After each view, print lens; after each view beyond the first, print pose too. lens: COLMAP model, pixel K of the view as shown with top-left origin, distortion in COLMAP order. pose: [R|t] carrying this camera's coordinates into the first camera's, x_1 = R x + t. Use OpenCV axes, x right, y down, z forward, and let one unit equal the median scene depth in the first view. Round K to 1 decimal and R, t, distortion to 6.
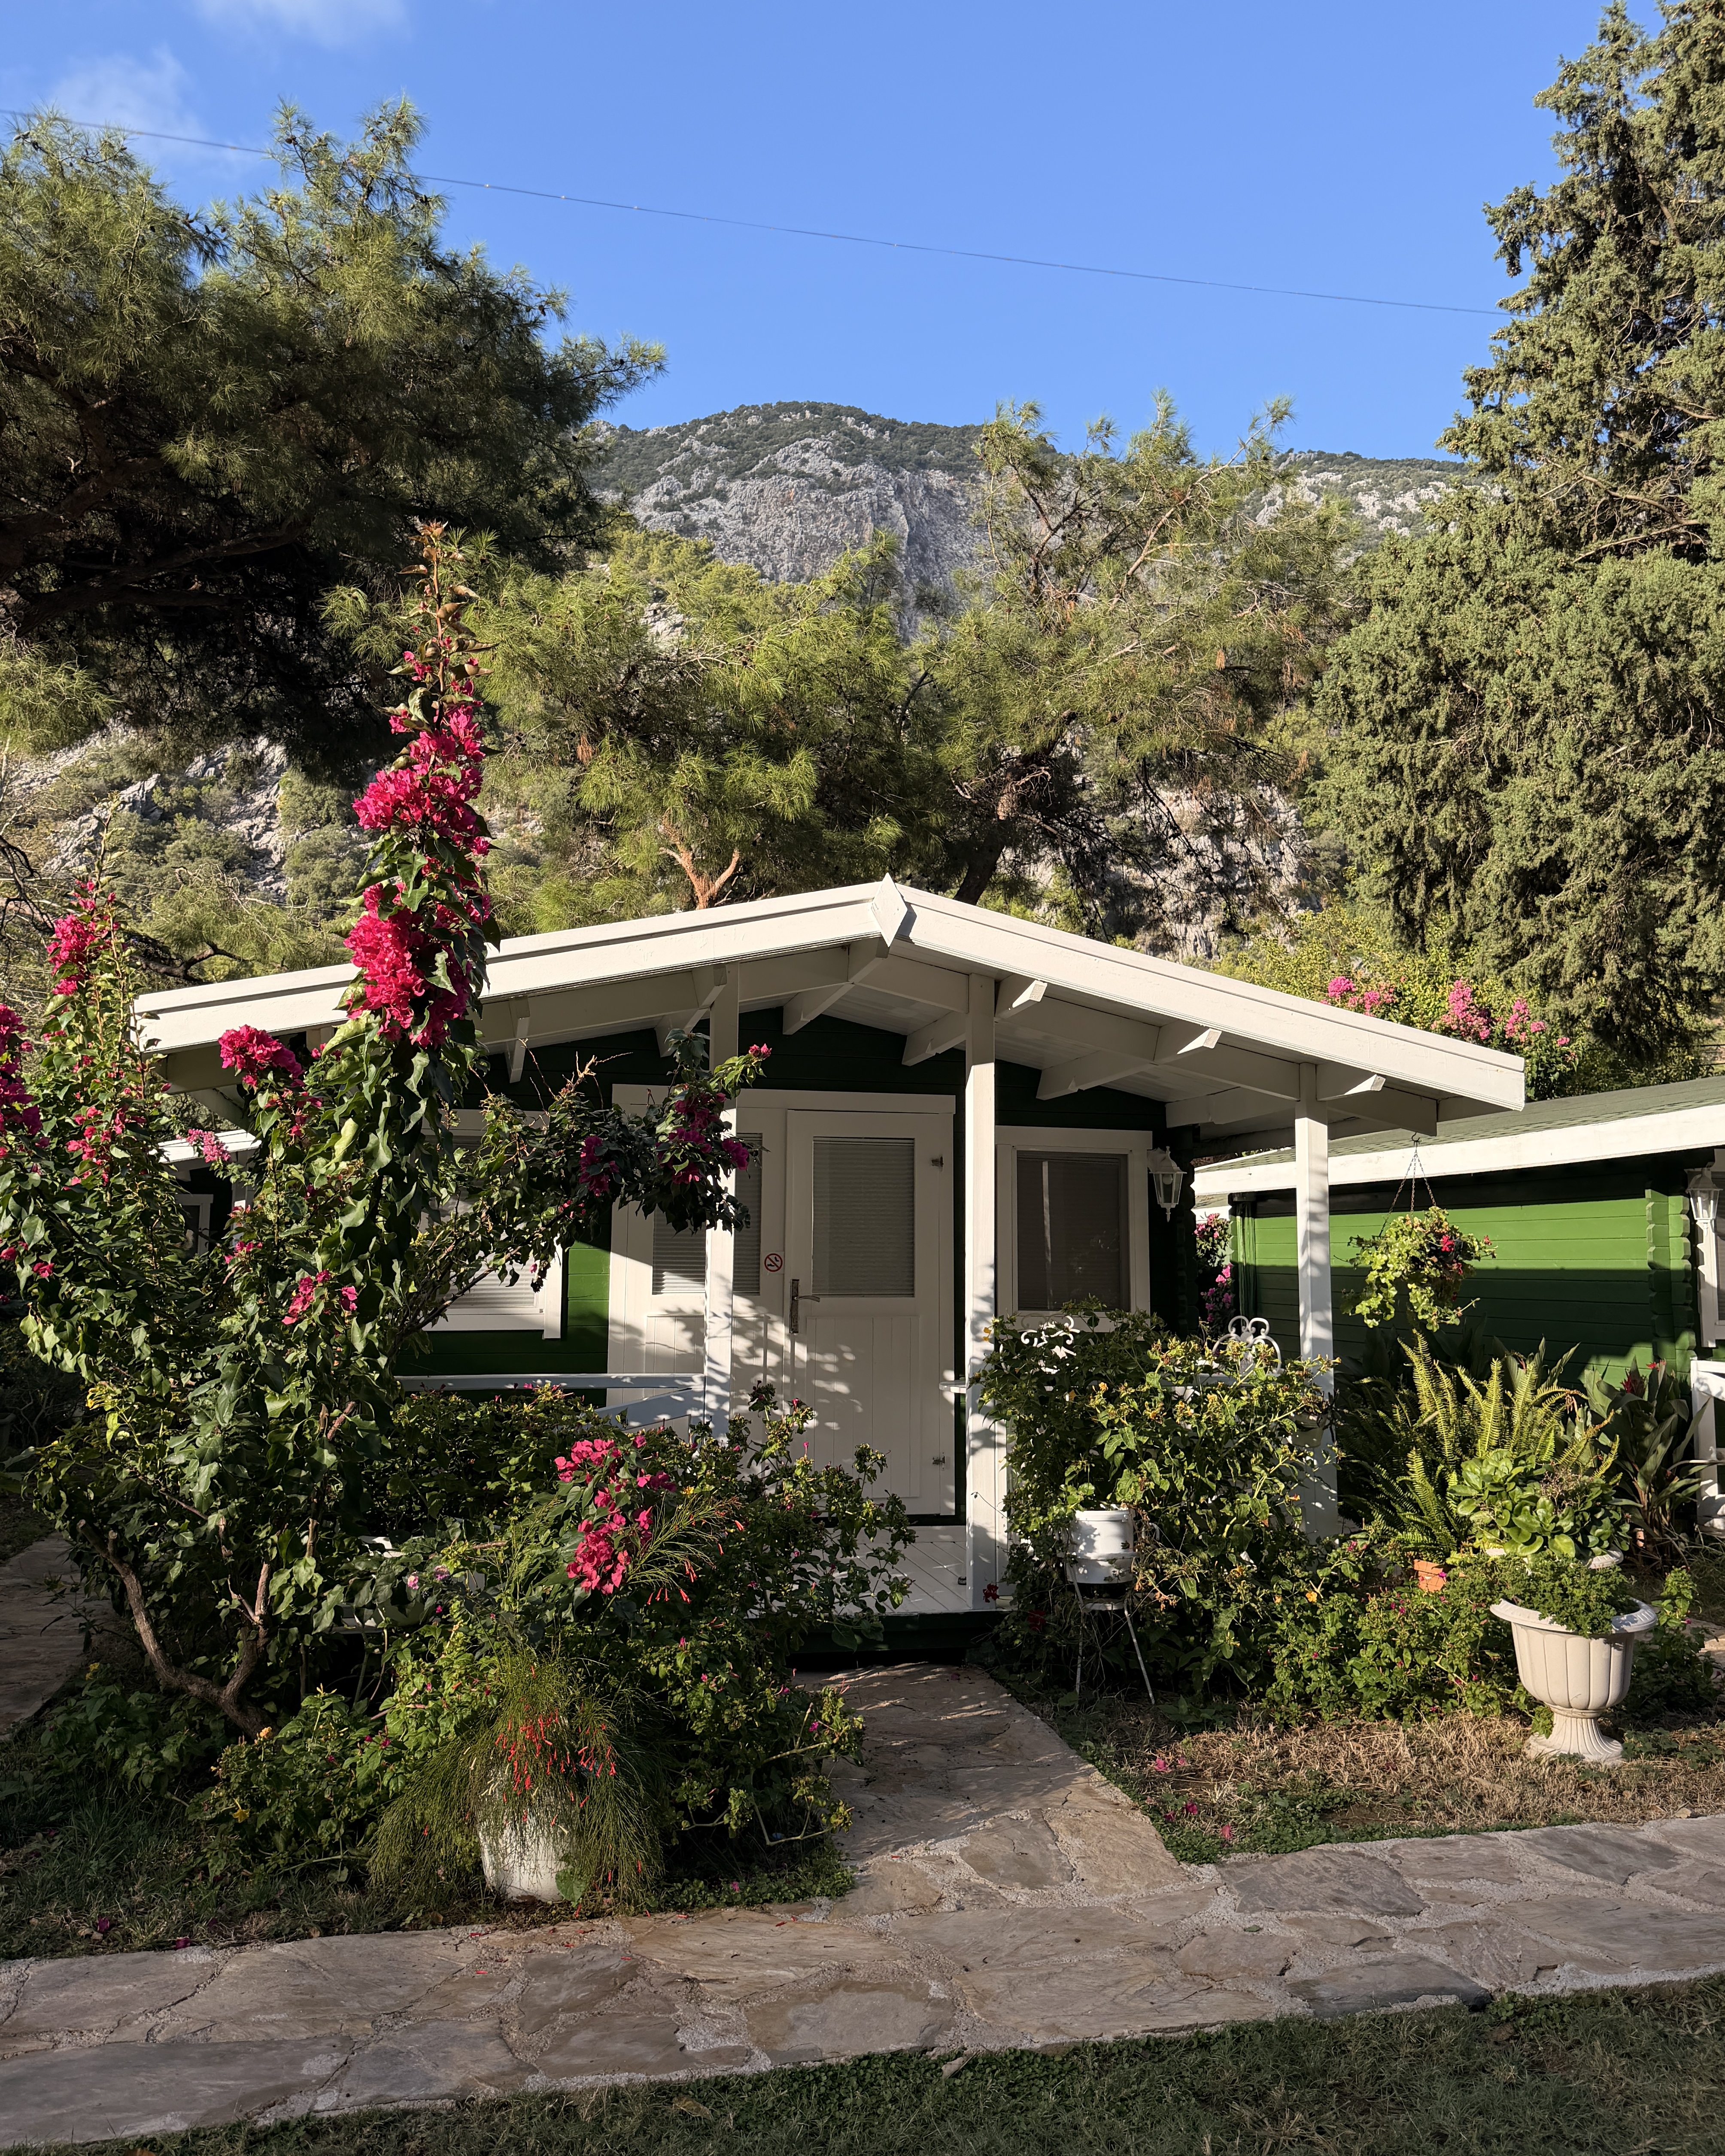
lens RADIAL K [[1728.3, 0, 847.7], [0, 1728.3, 1081.5], [0, 0, 1]] dist [0.065933, -0.103630]
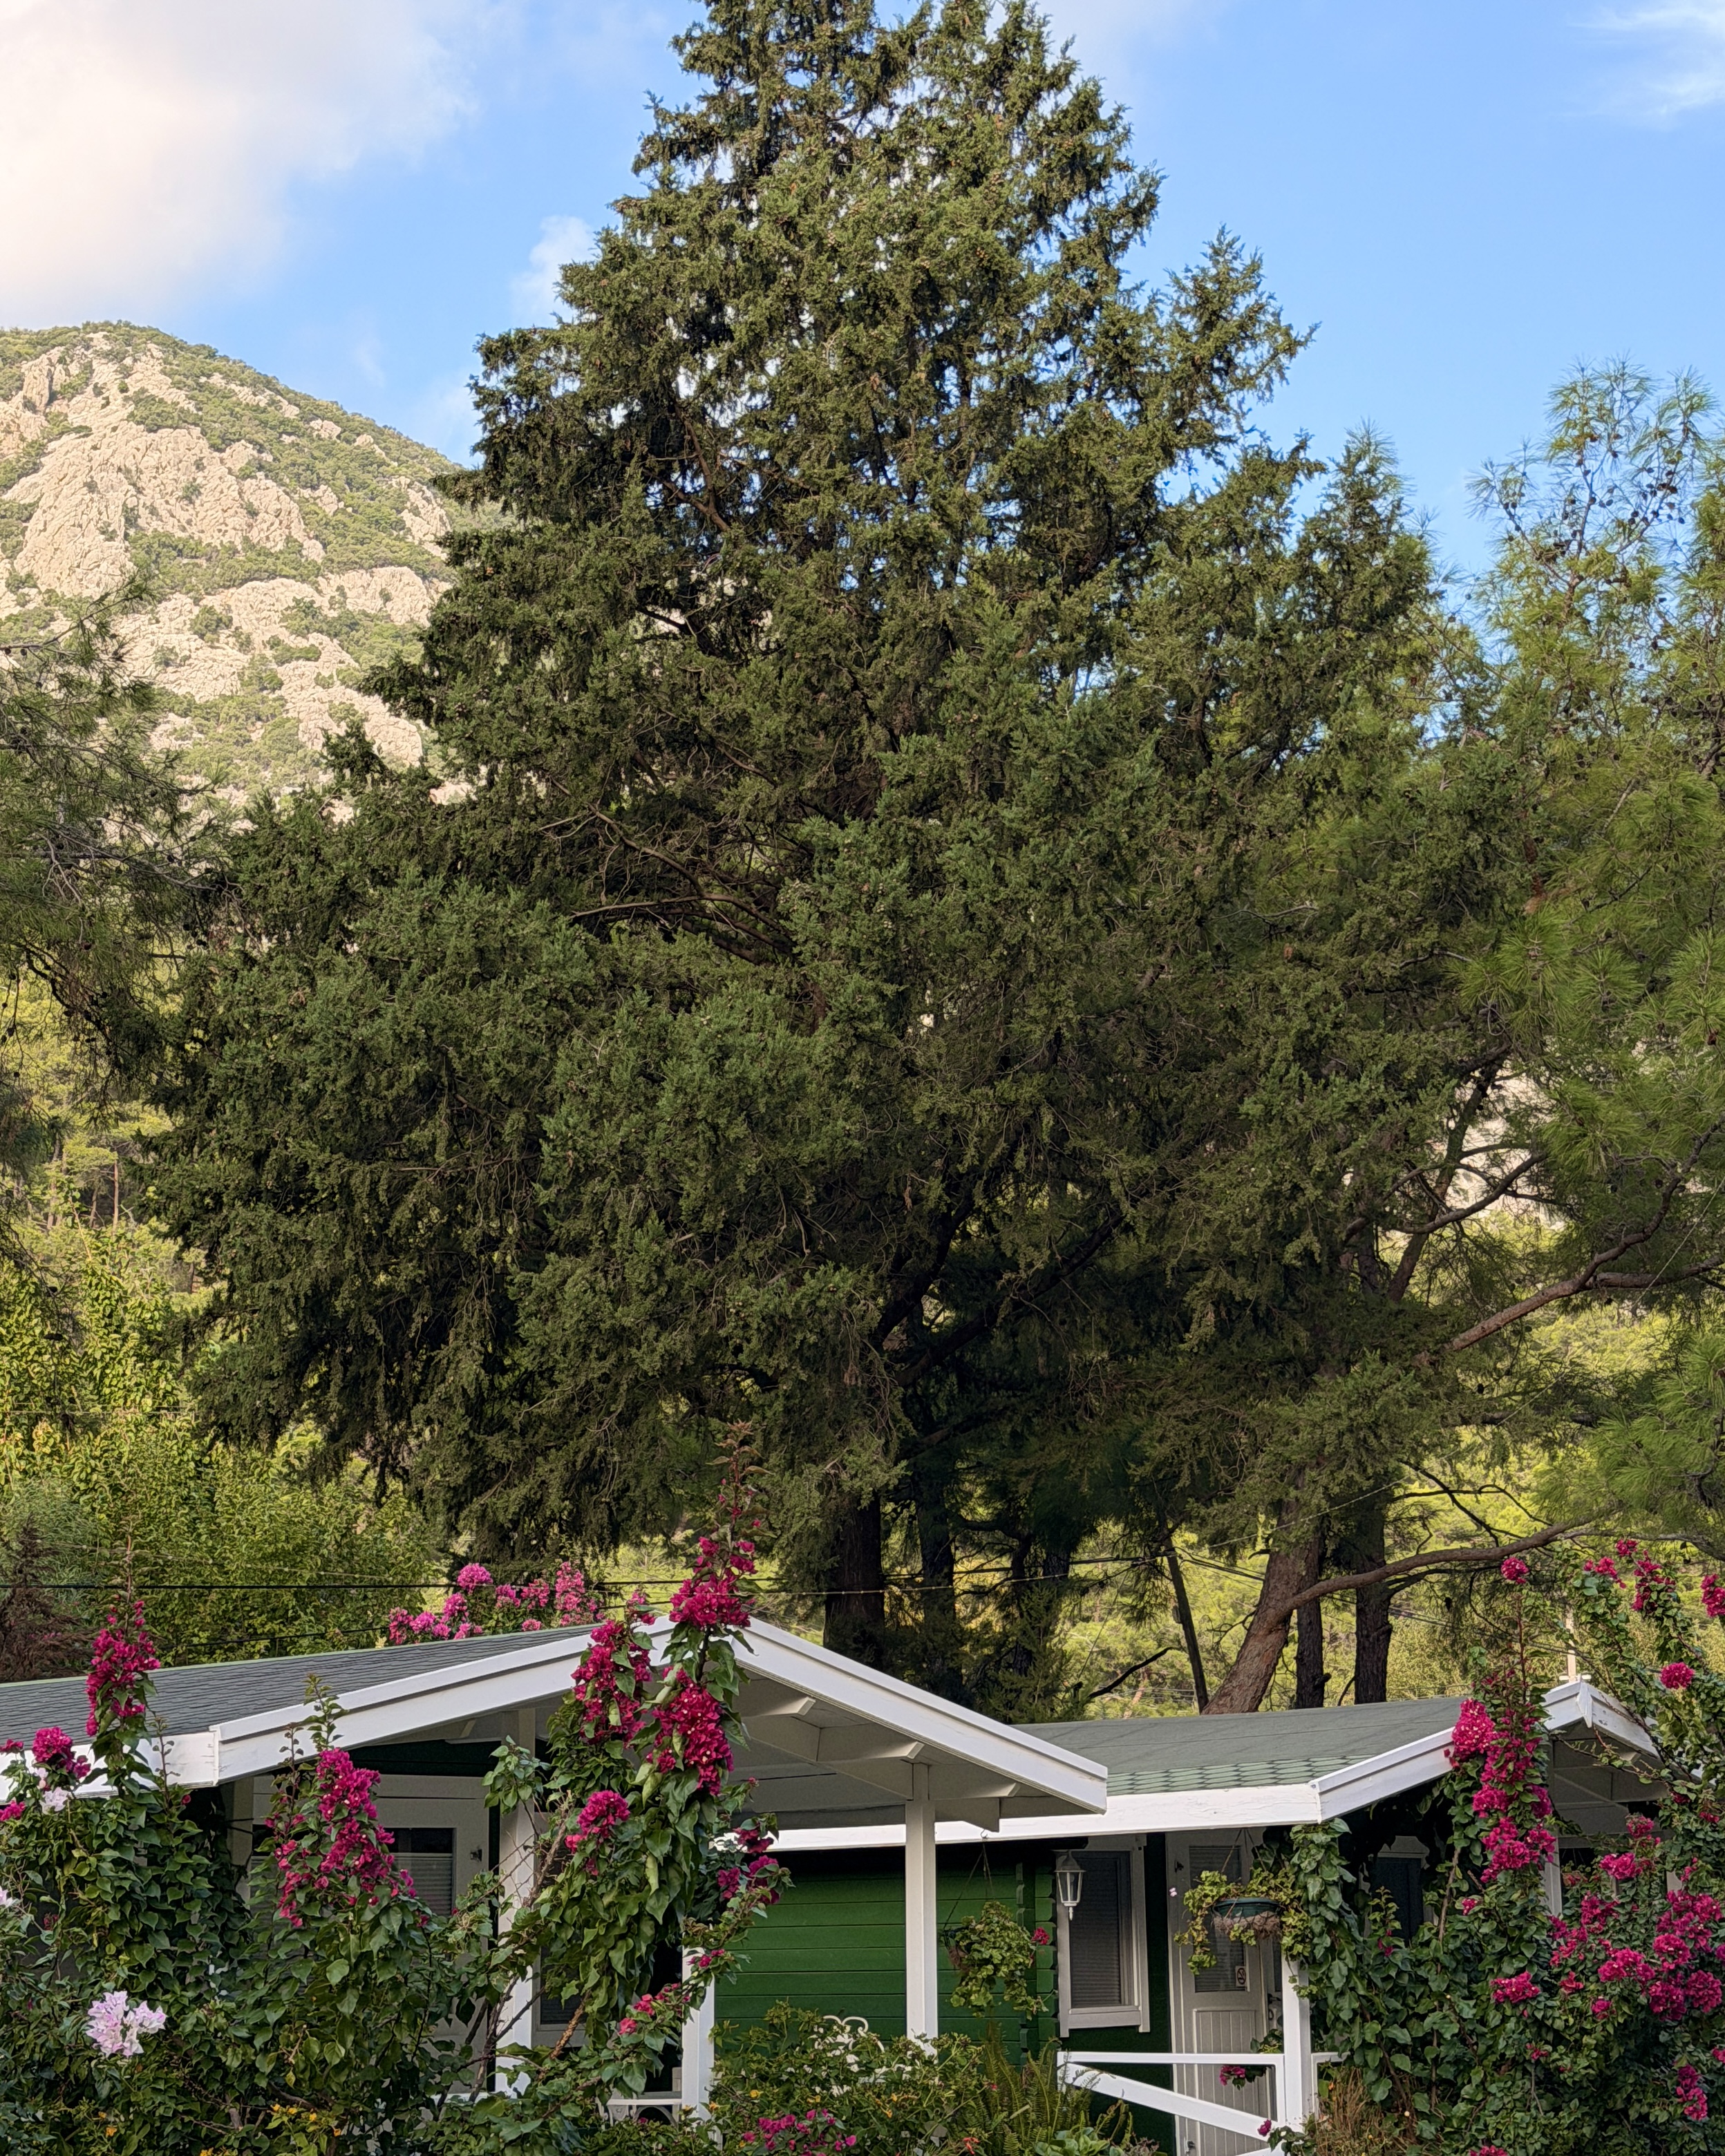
lens RADIAL K [[3968.2, 0, 976.2], [0, 3968.2, 1082.8], [0, 0, 1]] dist [0.061207, 0.111943]
pose [[0.770556, 0.116361, 0.626661, -0.532850], [-0.047323, 0.990925, -0.125810, -0.050193], [-0.635614, 0.067288, 0.769069, -0.380895]]
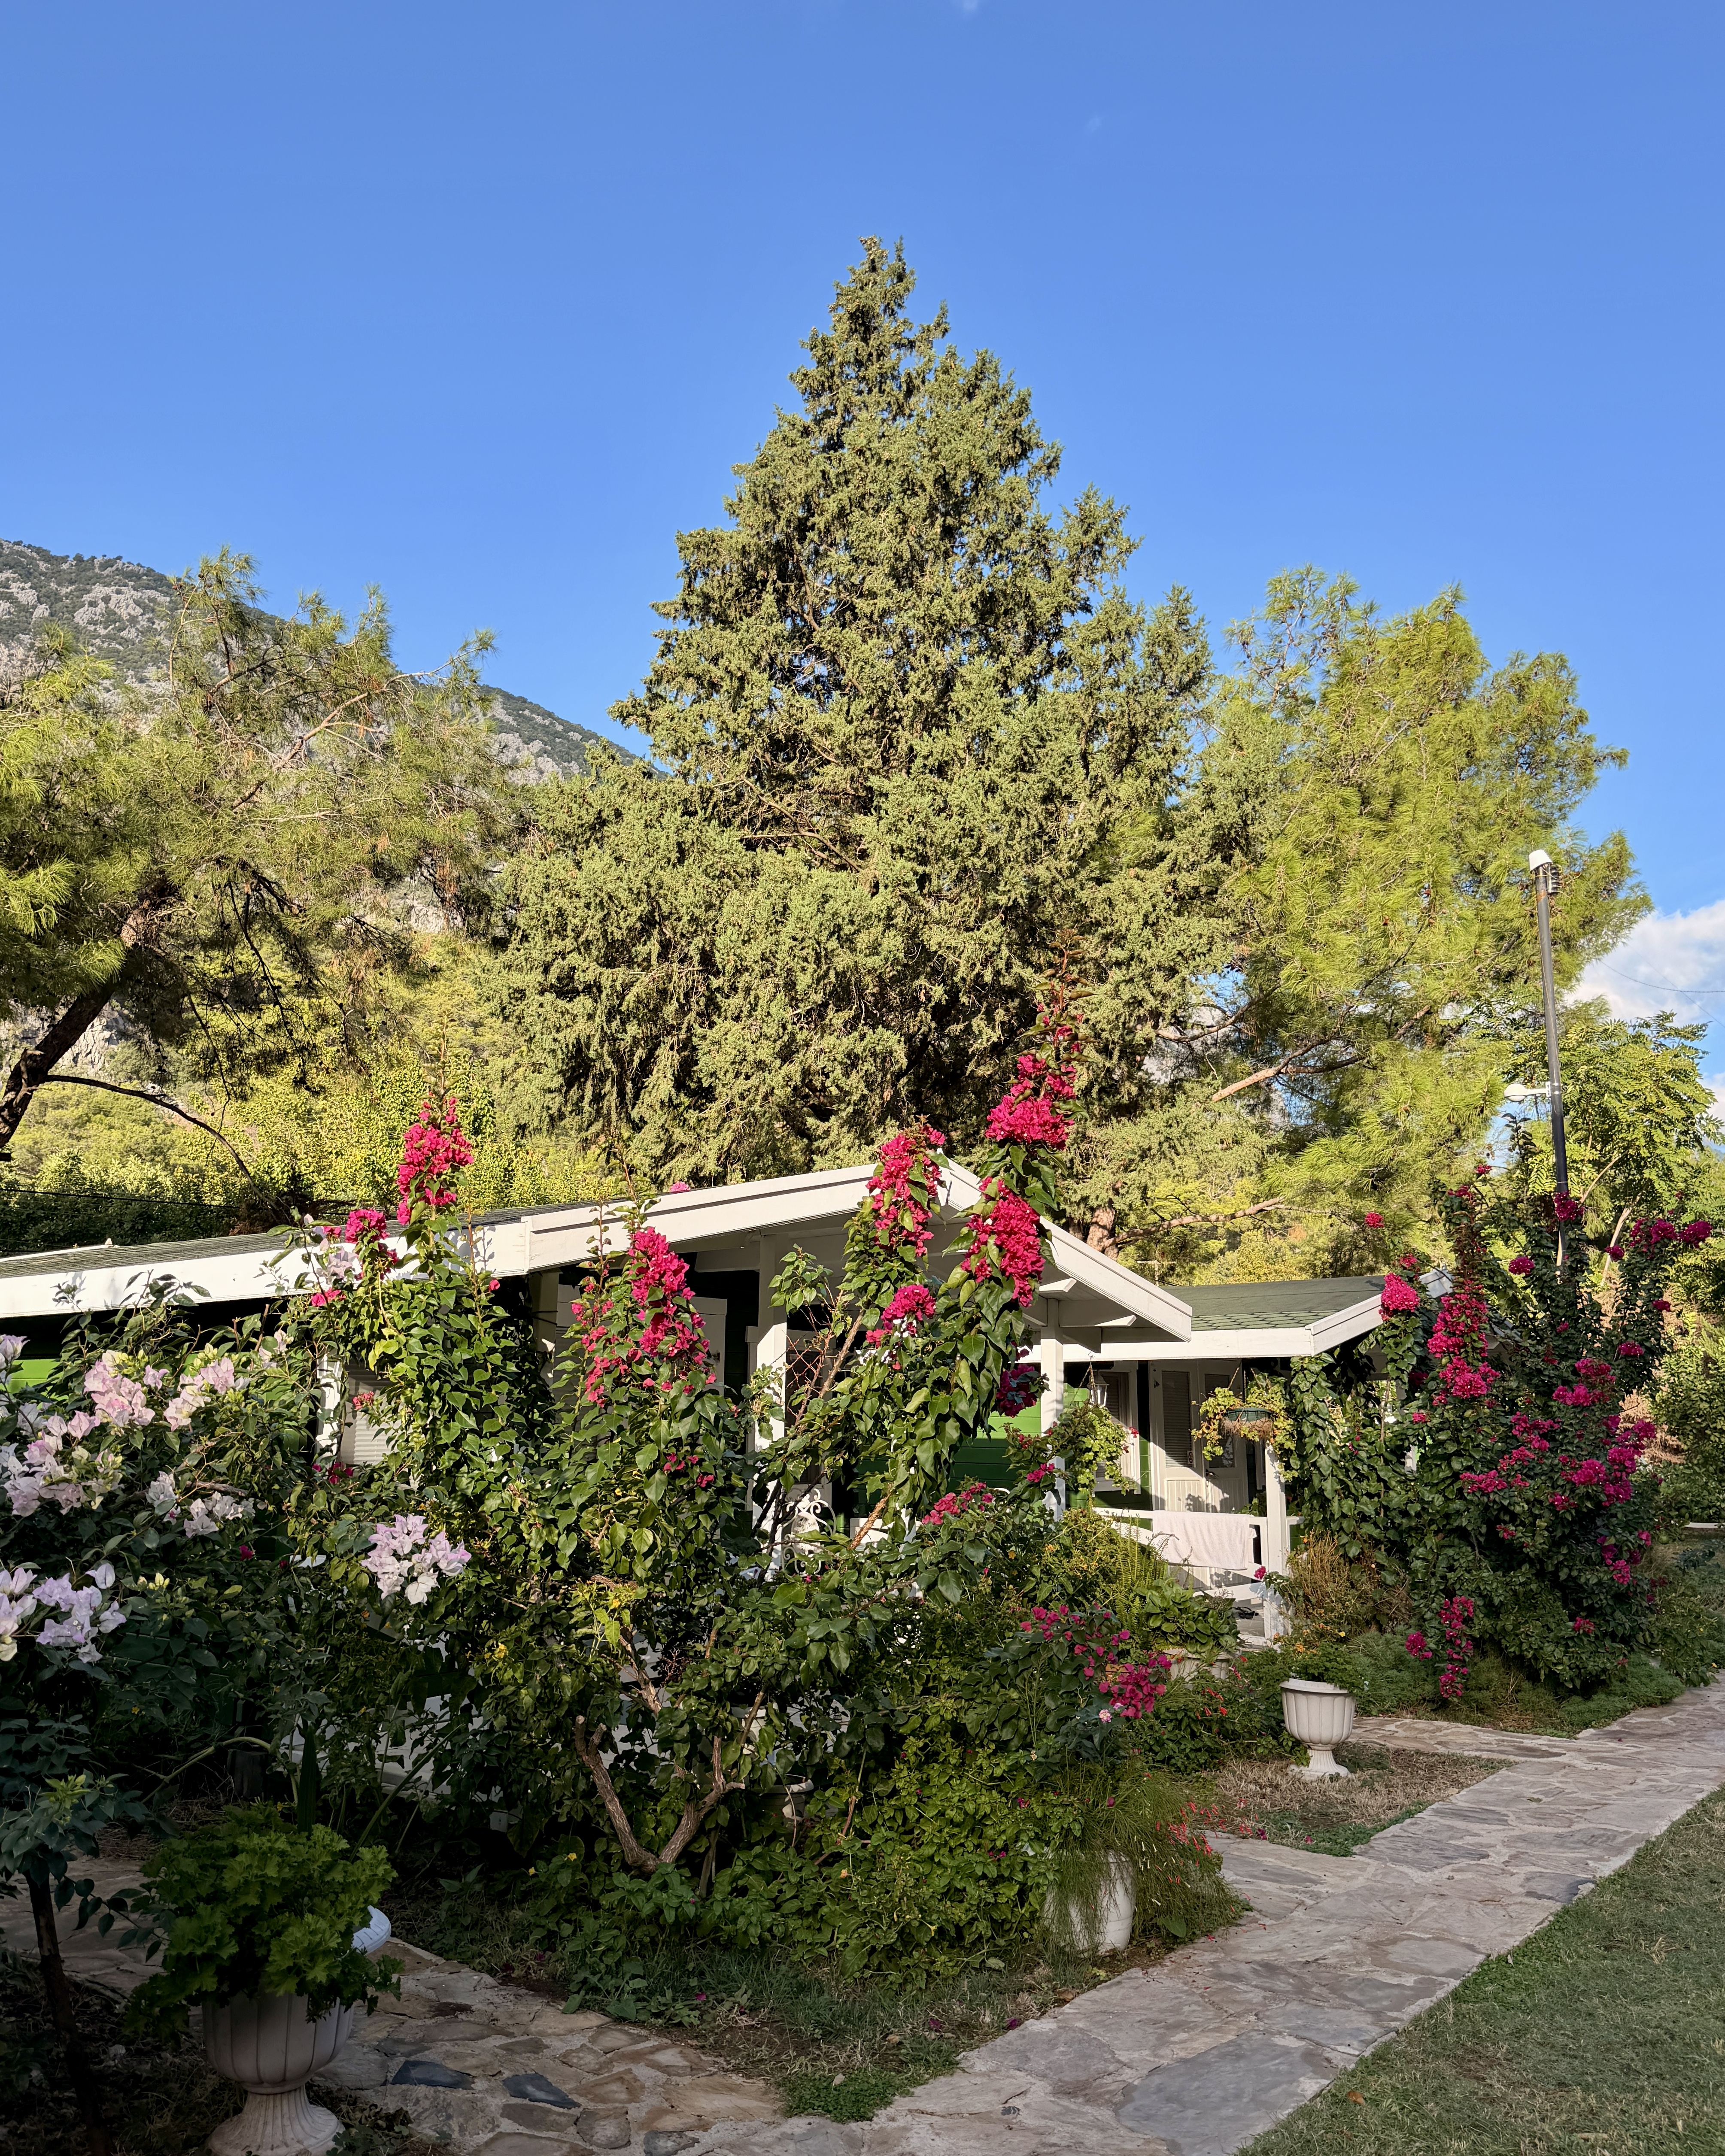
lens RADIAL K [[1728.3, 0, 847.7], [0, 1728.3, 1081.5], [0, 0, 1]] dist [0.065933, -0.103630]
pose [[0.767285, 0.126020, 0.628802, -0.315188], [-0.076206, 0.991472, -0.105714, -0.010611], [-0.636762, 0.033194, 0.770345, 0.014922]]
